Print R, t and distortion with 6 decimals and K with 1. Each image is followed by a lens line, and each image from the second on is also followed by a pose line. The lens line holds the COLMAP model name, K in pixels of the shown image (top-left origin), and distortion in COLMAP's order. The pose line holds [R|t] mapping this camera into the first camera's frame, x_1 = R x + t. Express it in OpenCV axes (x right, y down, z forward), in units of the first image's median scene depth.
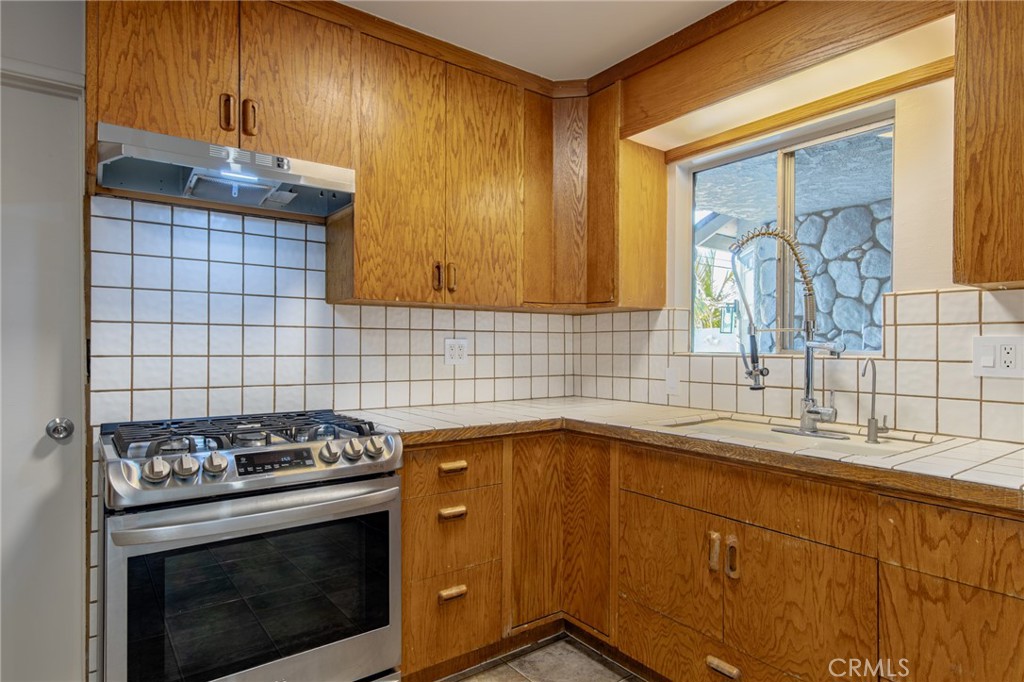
lens RADIAL K [[579.5, 0, 510.1], [0, 579.5, 346.8], [0, 0, 1]] dist [0.014468, 0.000117]
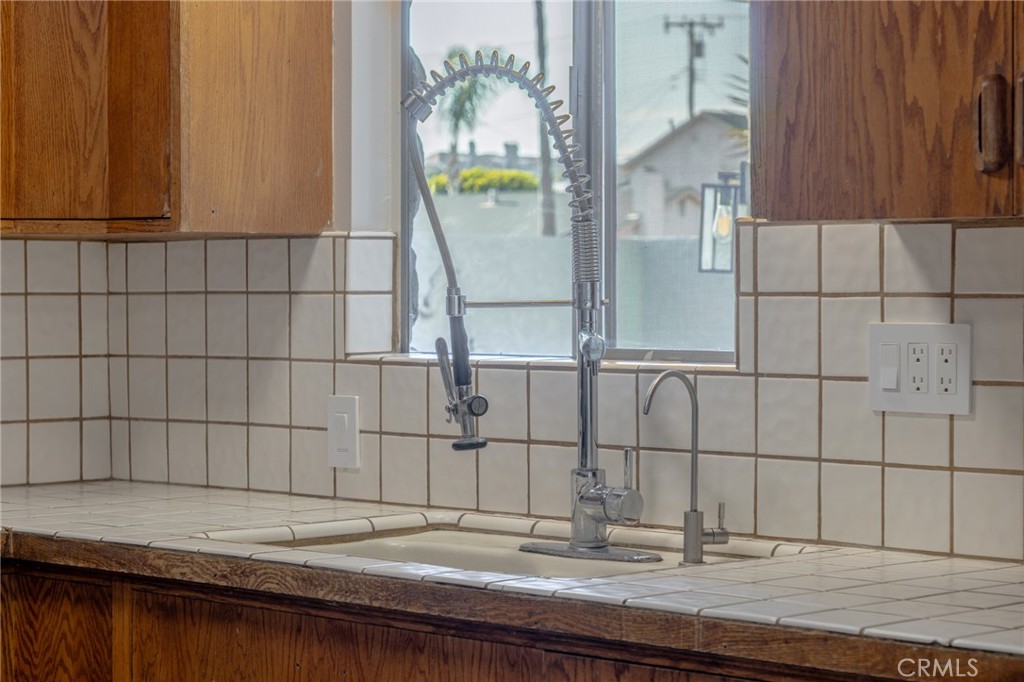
lens RADIAL K [[2569.7, 0, 512.0], [0, 2569.7, 341.0], [0, 0, 1]] dist [0.027982, 0.191302]
pose [[0.990272, -0.007374, 0.138948, 0.214118], [0.004698, 0.999797, 0.019583, -0.039728], [-0.139064, -0.018740, 0.990106, -0.839507]]
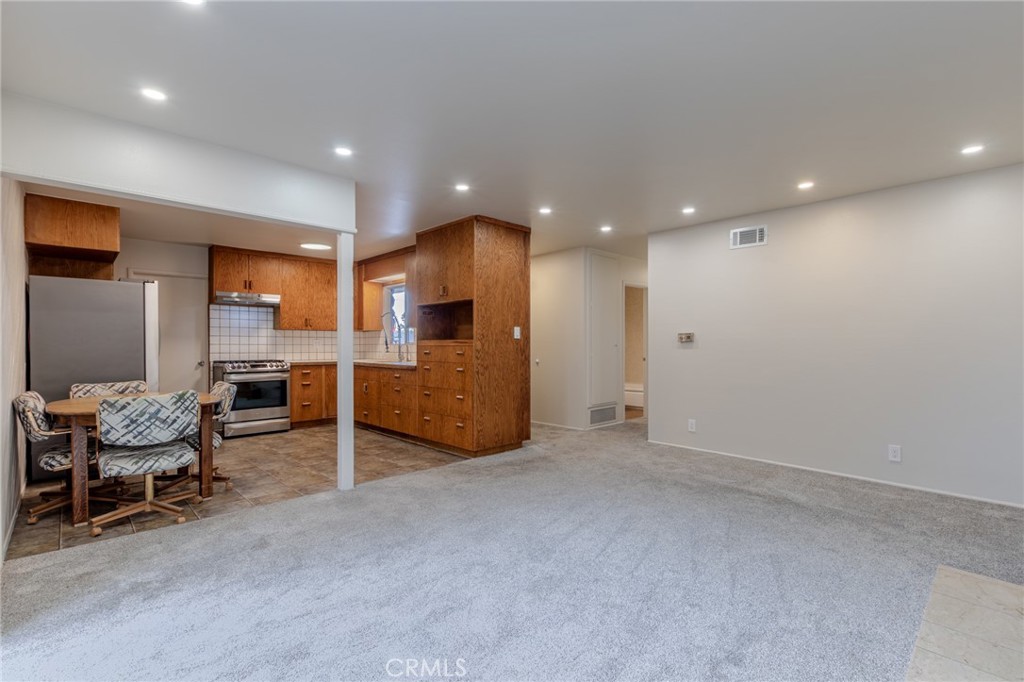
lens RADIAL K [[465.6, 0, 512.7], [0, 465.6, 347.3], [0, 0, 1]] dist [0.004465, 0.000027]
pose [[0.993039, -0.006118, 0.117623, 0.942259], [0.005844, 0.999979, 0.002676, 0.038857], [-0.117637, -0.001970, 0.993055, -2.356067]]
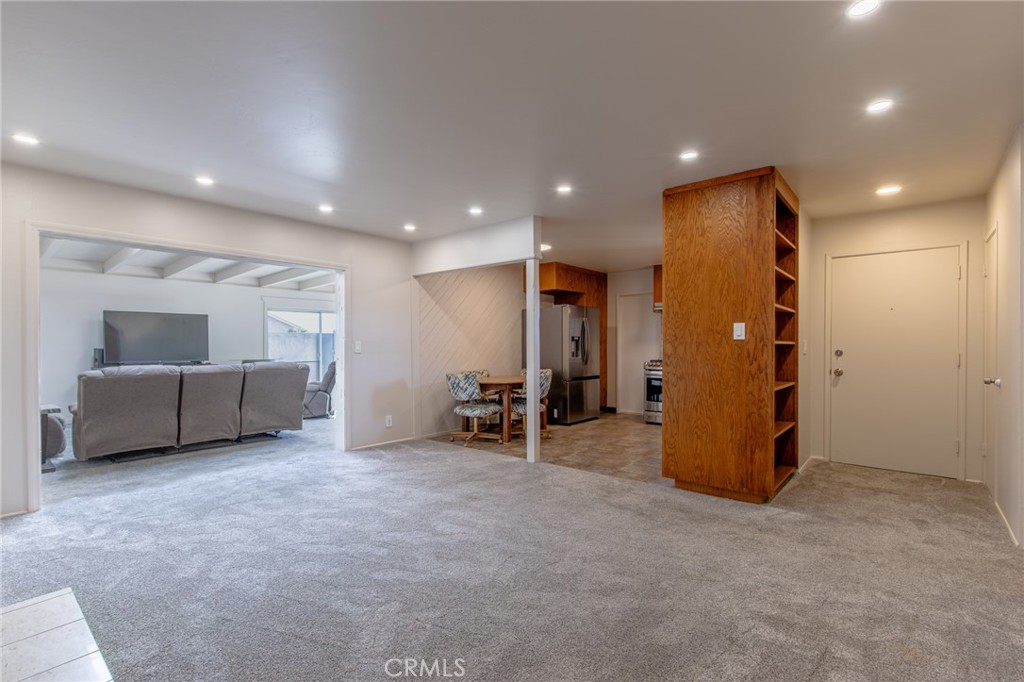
lens RADIAL K [[465.6, 0, 512.7], [0, 465.6, 347.3], [0, 0, 1]] dist [0.004465, 0.000027]
pose [[0.226571, -0.001233, -0.973994, 2.738605], [-0.004580, 0.999987, -0.002331, 0.034856], [0.973984, 0.004989, 0.226562, -1.076545]]
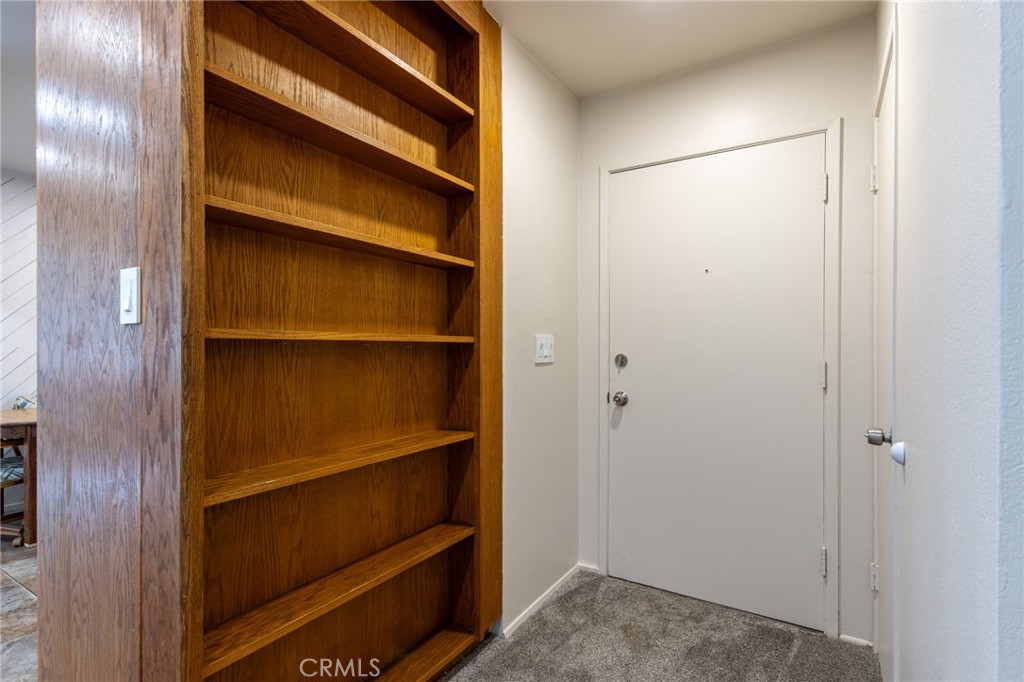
lens RADIAL K [[492.1, 0, 511.1], [0, 492.1, 348.0], [0, 0, 1]] dist [0.012570, 0.000041]
pose [[0.357231, -0.003928, -0.934008, 1.917633], [-0.001860, 0.999986, -0.004916, 0.025301], [0.934014, 0.003494, 0.357219, 0.303447]]
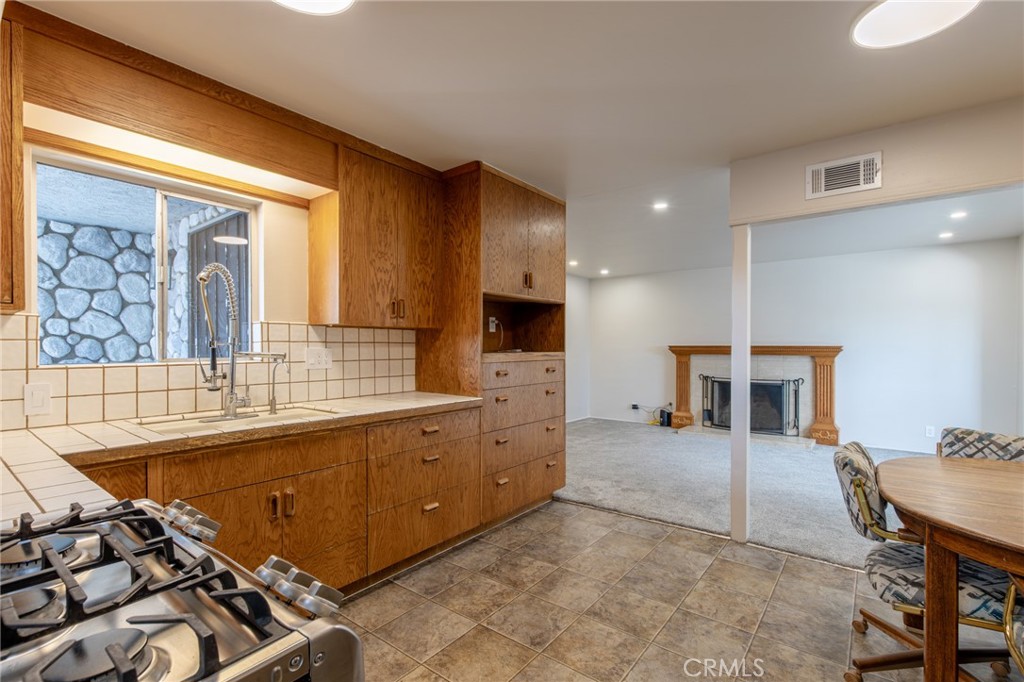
lens RADIAL K [[465.6, 0, 512.7], [0, 465.6, 347.3], [0, 0, 1]] dist [0.004465, 0.000027]
pose [[-0.261947, -0.007369, 0.965054, -0.771906], [0.002032, 0.999964, 0.008187, -0.029465], [-0.965080, 0.004106, -0.261923, 0.666671]]
